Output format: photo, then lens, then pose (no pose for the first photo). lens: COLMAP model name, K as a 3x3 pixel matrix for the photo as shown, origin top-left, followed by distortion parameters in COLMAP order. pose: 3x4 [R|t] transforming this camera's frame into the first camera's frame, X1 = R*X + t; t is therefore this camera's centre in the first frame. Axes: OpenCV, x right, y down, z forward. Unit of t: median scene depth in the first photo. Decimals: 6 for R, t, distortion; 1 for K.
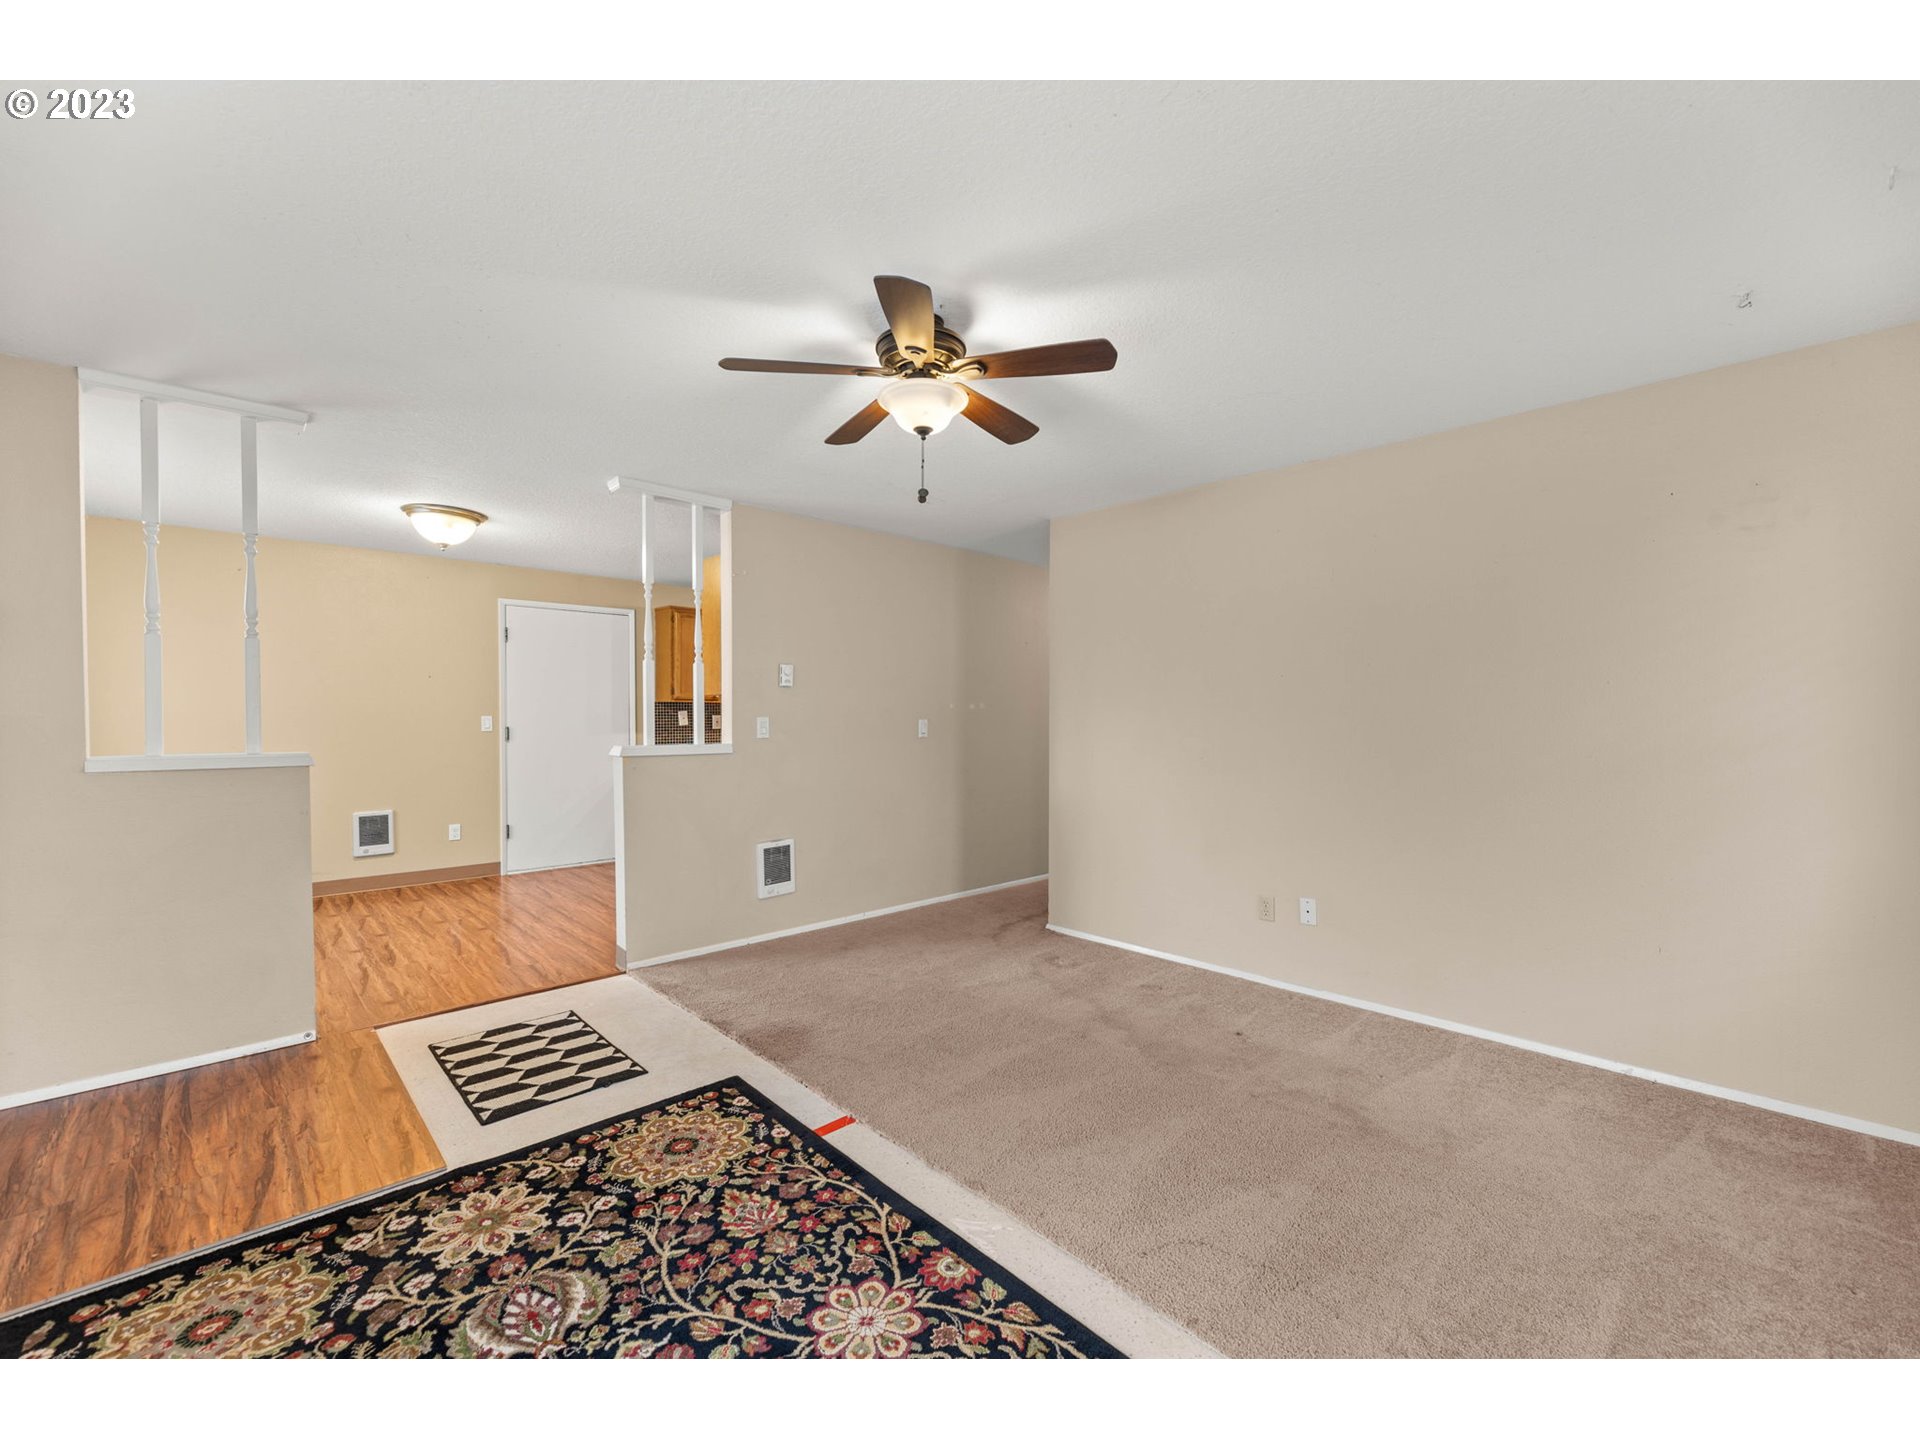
lens RADIAL K [[789.7, 0, 957.9], [0, 789.7, 726.4], [0, 0, 1]] dist [0.002302, -0.000241]
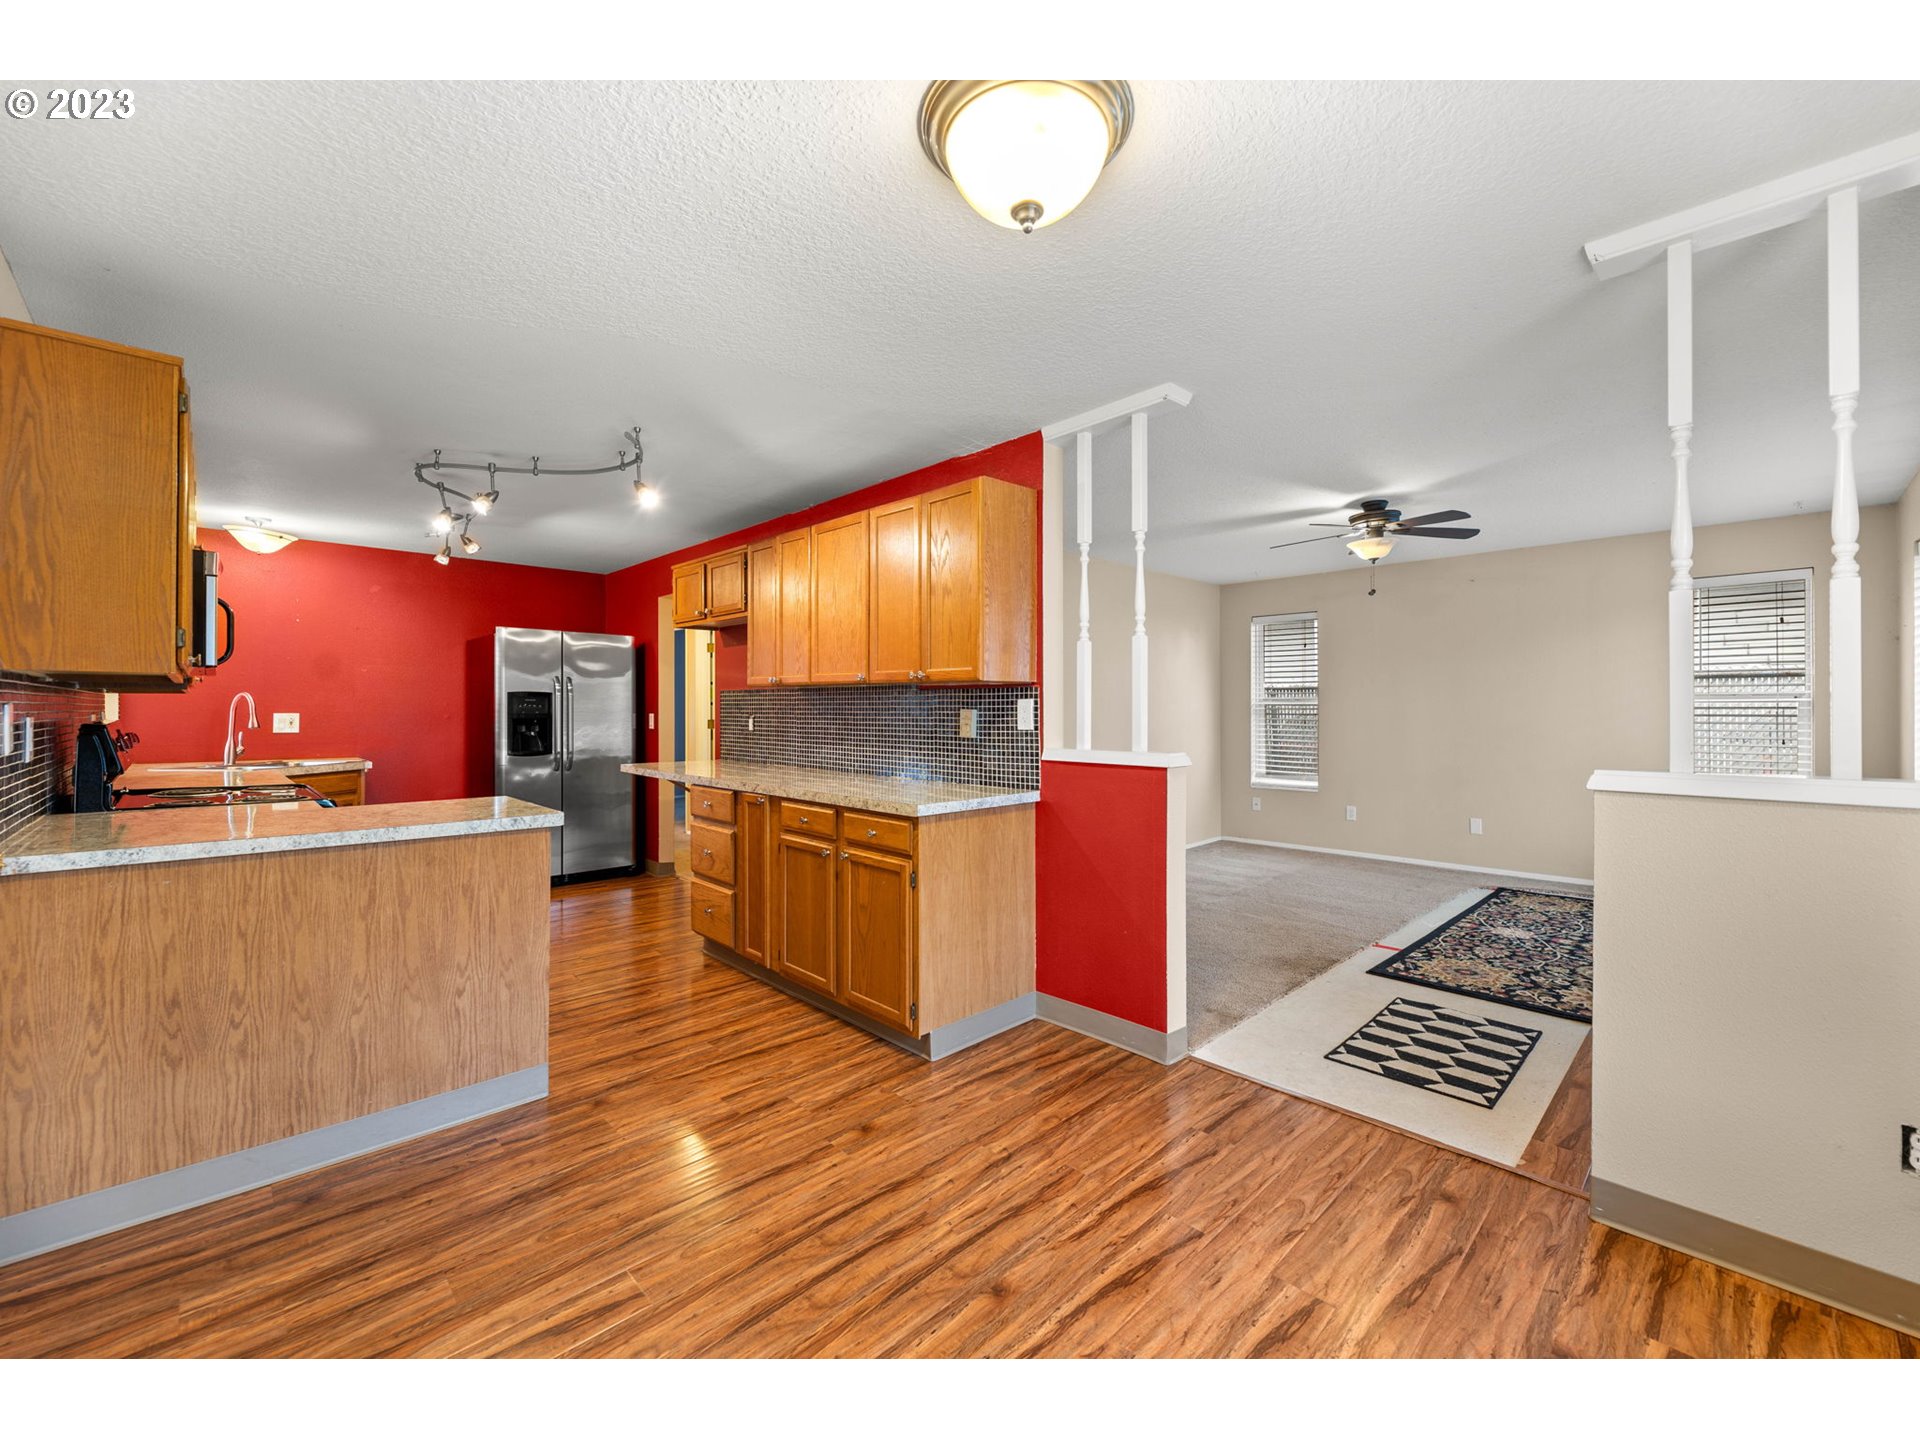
lens RADIAL K [[781.1, 0, 959.2], [0, 781.1, 710.2], [0, 0, 1]] dist [-0.003115, -0.000280]
pose [[-0.008579, -0.006533, 0.999942, -1.955113], [0.017302, 0.999828, 0.006680, -0.039822], [-0.999814, 0.017358, -0.008465, 2.057014]]
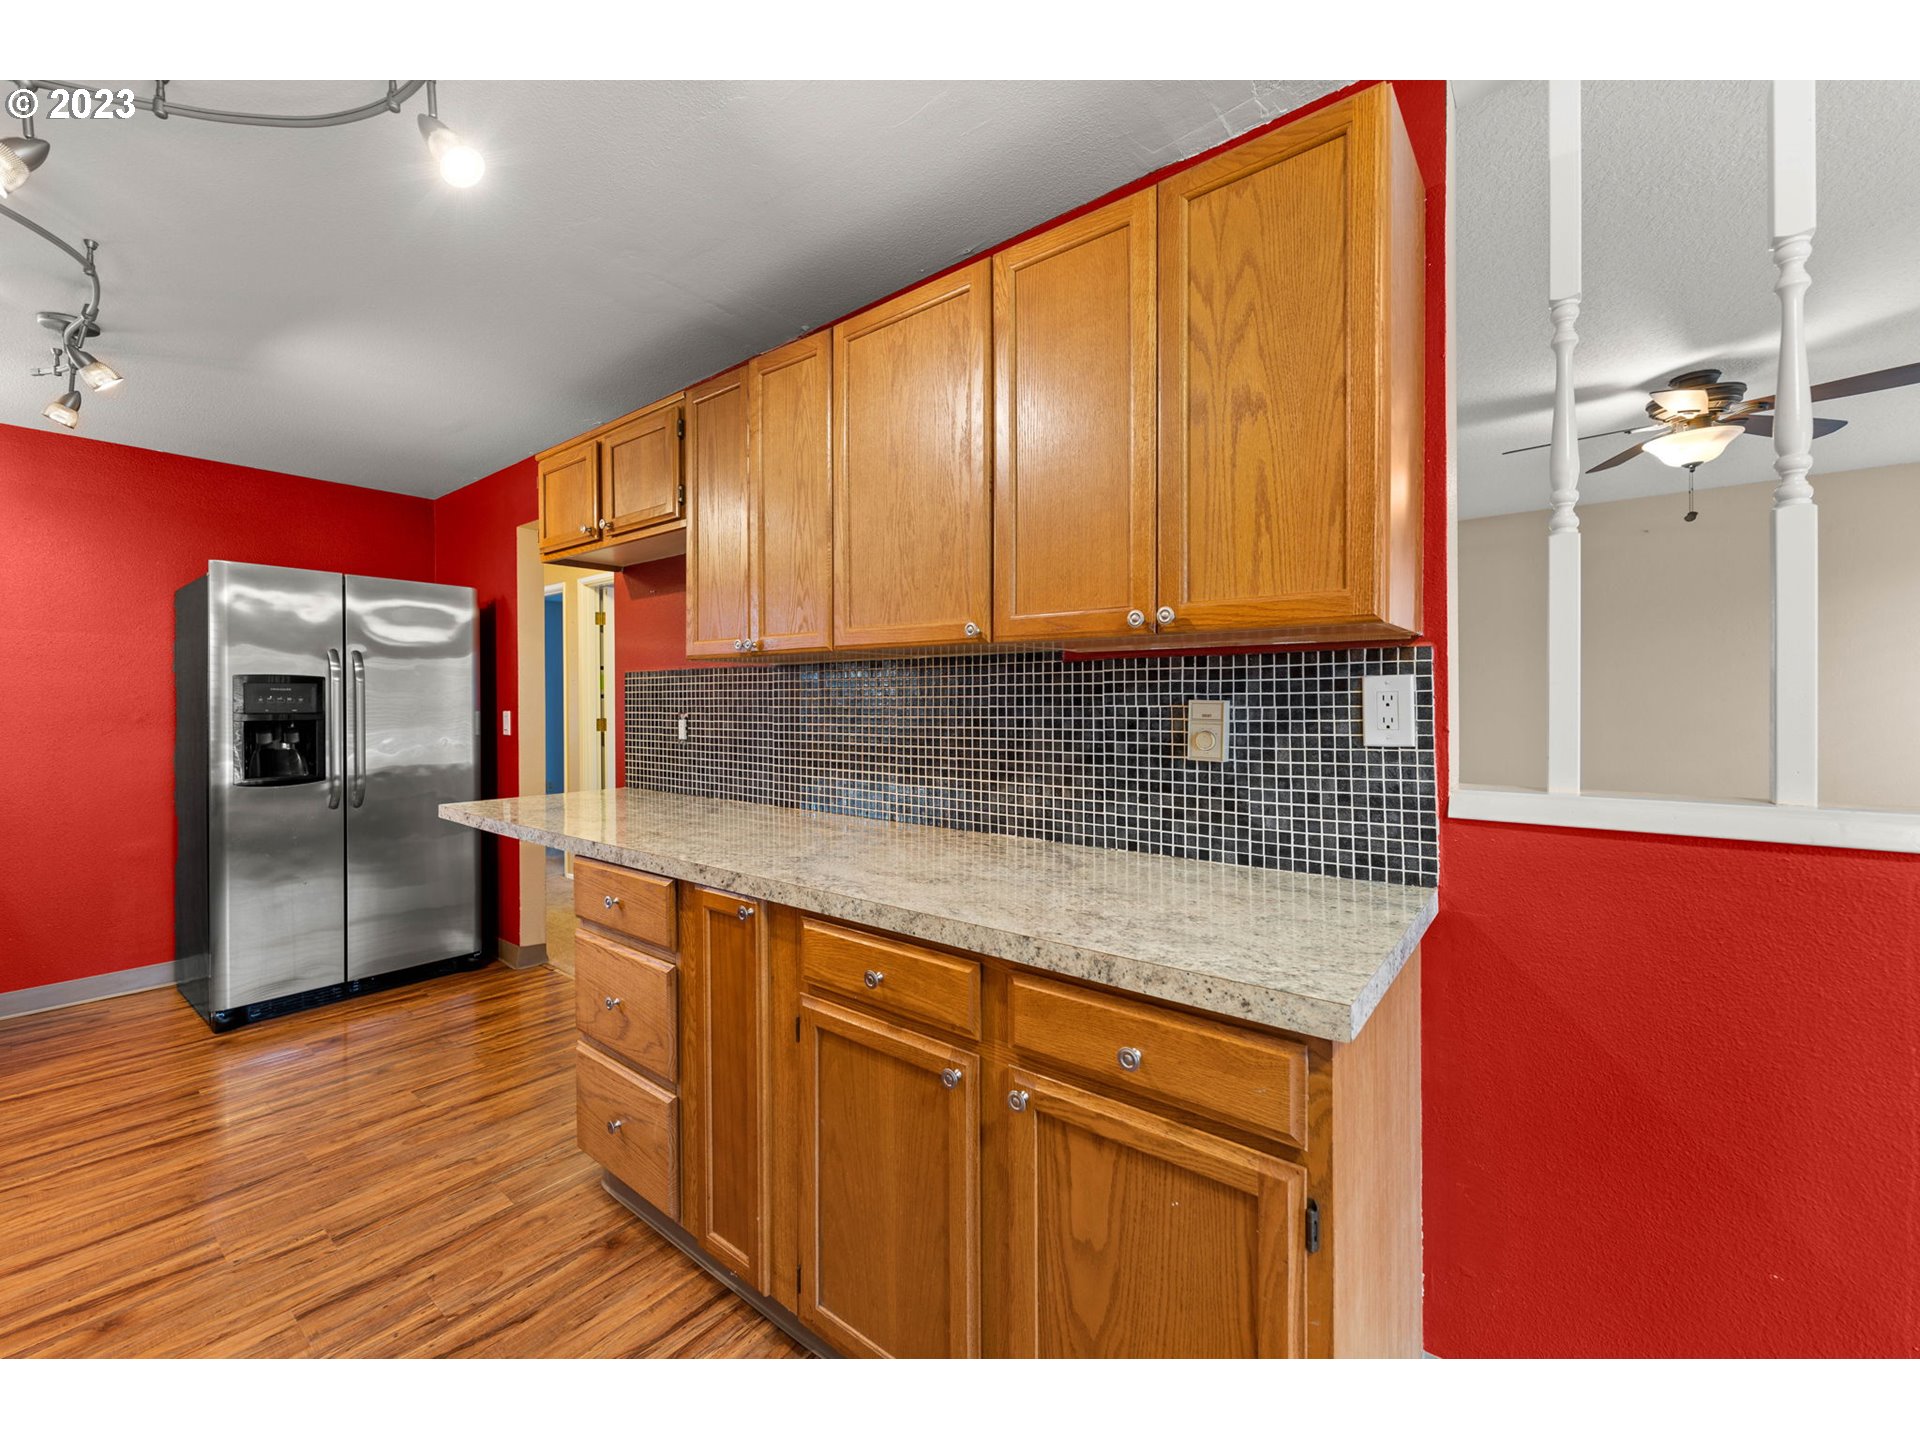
lens RADIAL K [[774.8, 0, 955.8], [0, 774.8, 702.6], [0, 0, 1]] dist [-0.000397, 0.000106]
pose [[-0.139488, -0.005454, 0.990209, -1.099878], [0.022602, 0.999707, 0.008690, -0.039933], [-0.989966, 0.023593, -0.139324, 2.347587]]
